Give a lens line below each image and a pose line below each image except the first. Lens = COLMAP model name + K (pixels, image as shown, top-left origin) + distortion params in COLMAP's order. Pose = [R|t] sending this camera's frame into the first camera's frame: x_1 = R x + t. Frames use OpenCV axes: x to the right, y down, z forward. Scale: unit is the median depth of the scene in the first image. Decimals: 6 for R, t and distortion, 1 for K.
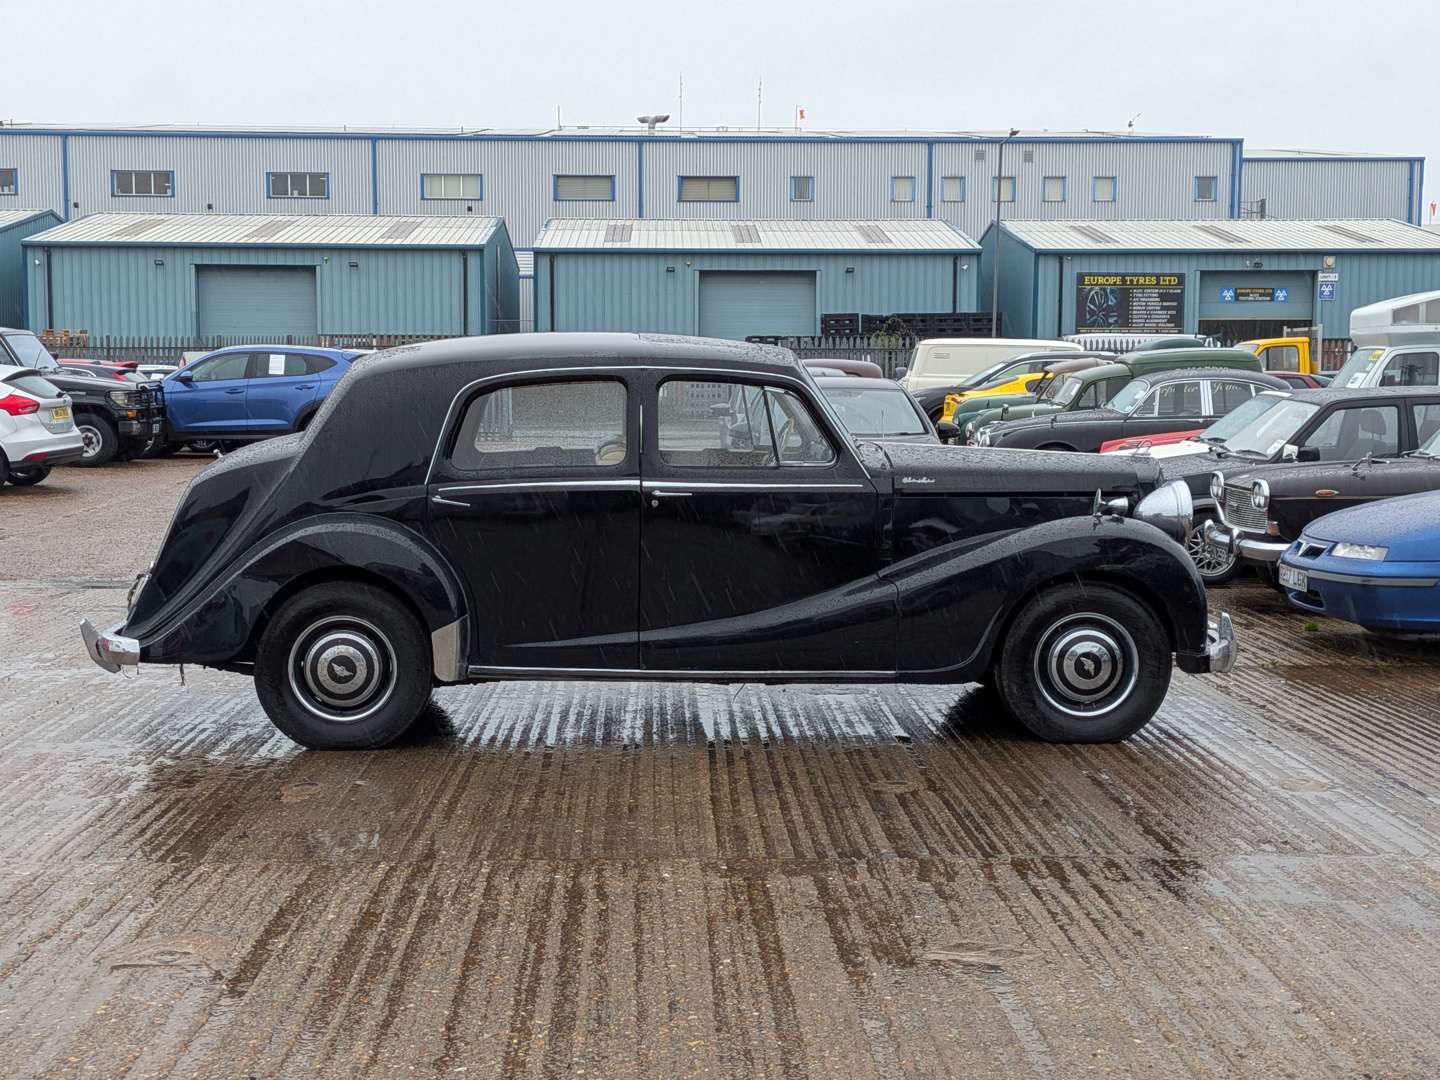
lens RADIAL K [[2077.6, 0, 720.0], [0, 2077.6, 540.0], [0, 0, 1]] dist [0.090410, -0.138593]
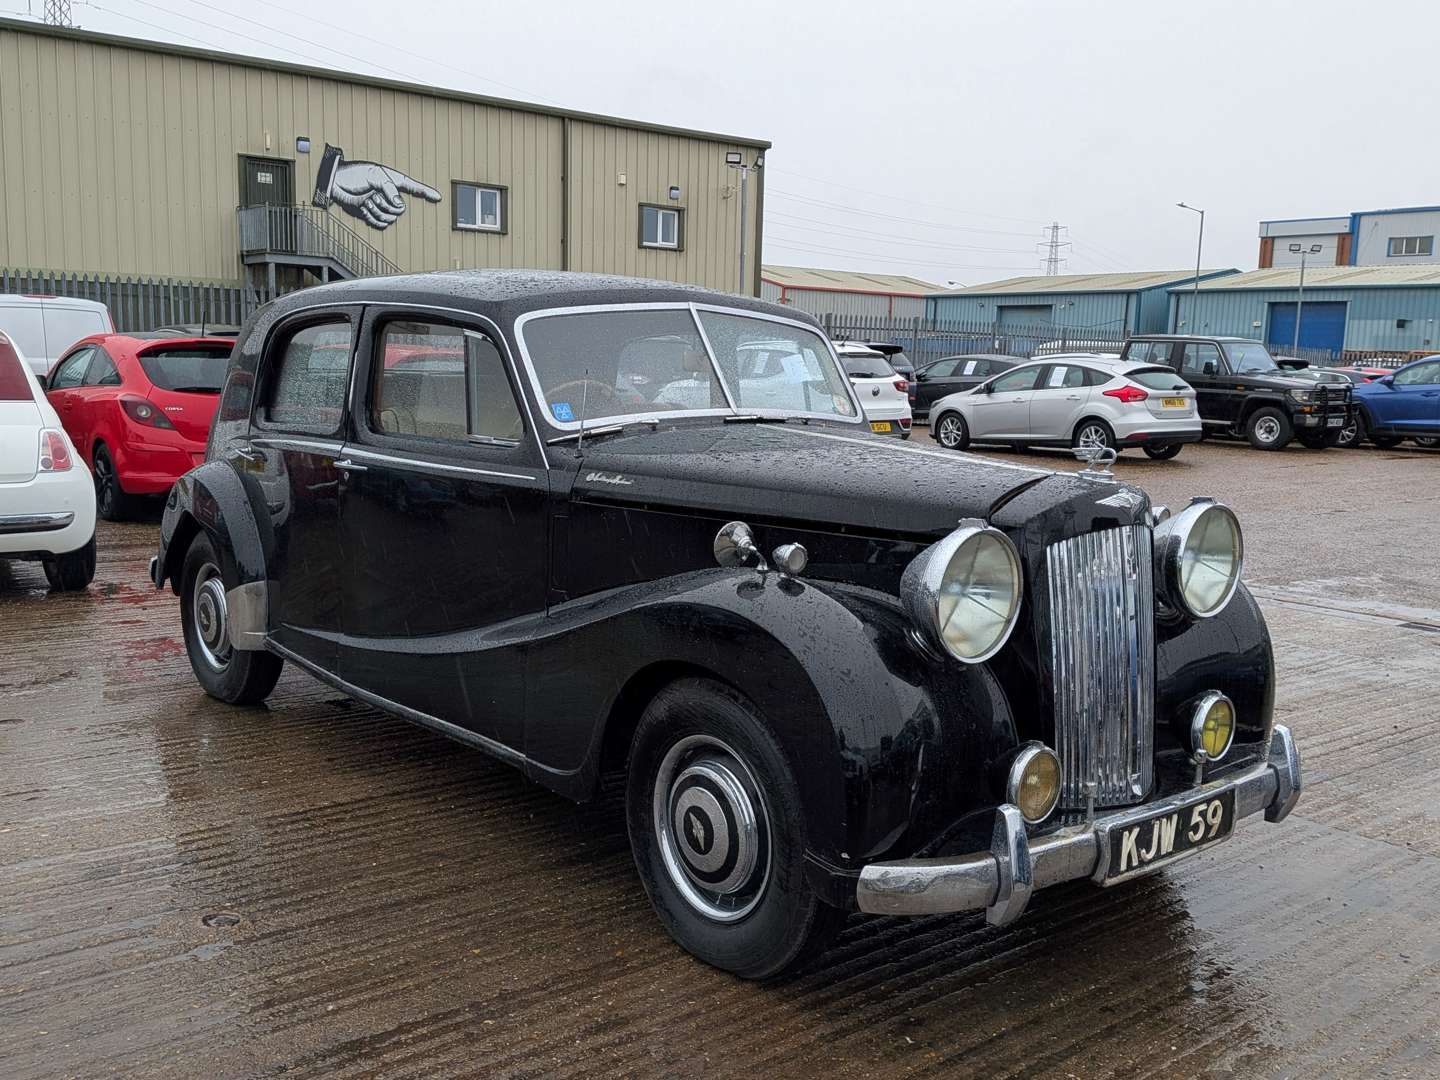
lens RADIAL K [[1368.1, 0, 739.4], [0, 1368.1, 567.9], [0, 0, 1]] dist [0.037230, -0.007712]
pose [[0.616167, 0.134687, -0.776014, 0.138341], [-0.094934, 0.990787, 0.096585, -0.013988], [0.781873, 0.014157, 0.623277, 0.233445]]
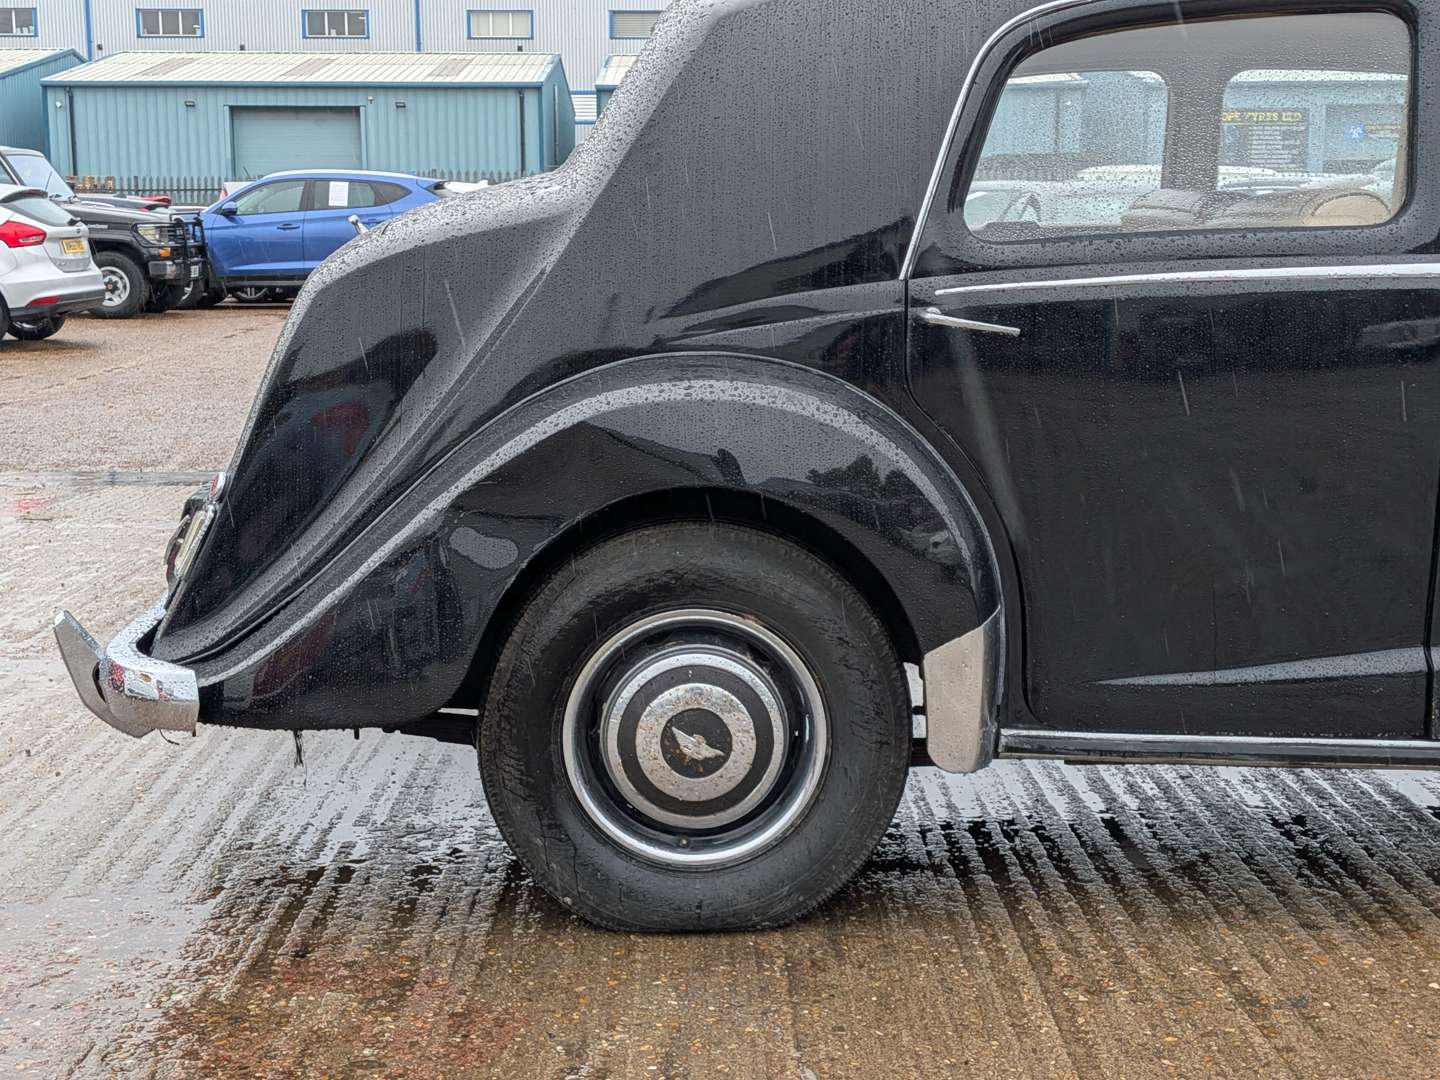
lens RADIAL K [[2064.5, 0, 721.1], [0, 2064.5, 569.1], [0, 0, 1]] dist [0.094745, -0.166517]
pose [[0.999877, -0.002863, -0.015442, -0.050114], [0.004079, 0.996843, 0.079298, -0.000921], [0.015167, -0.079351, 0.996731, 0.177656]]
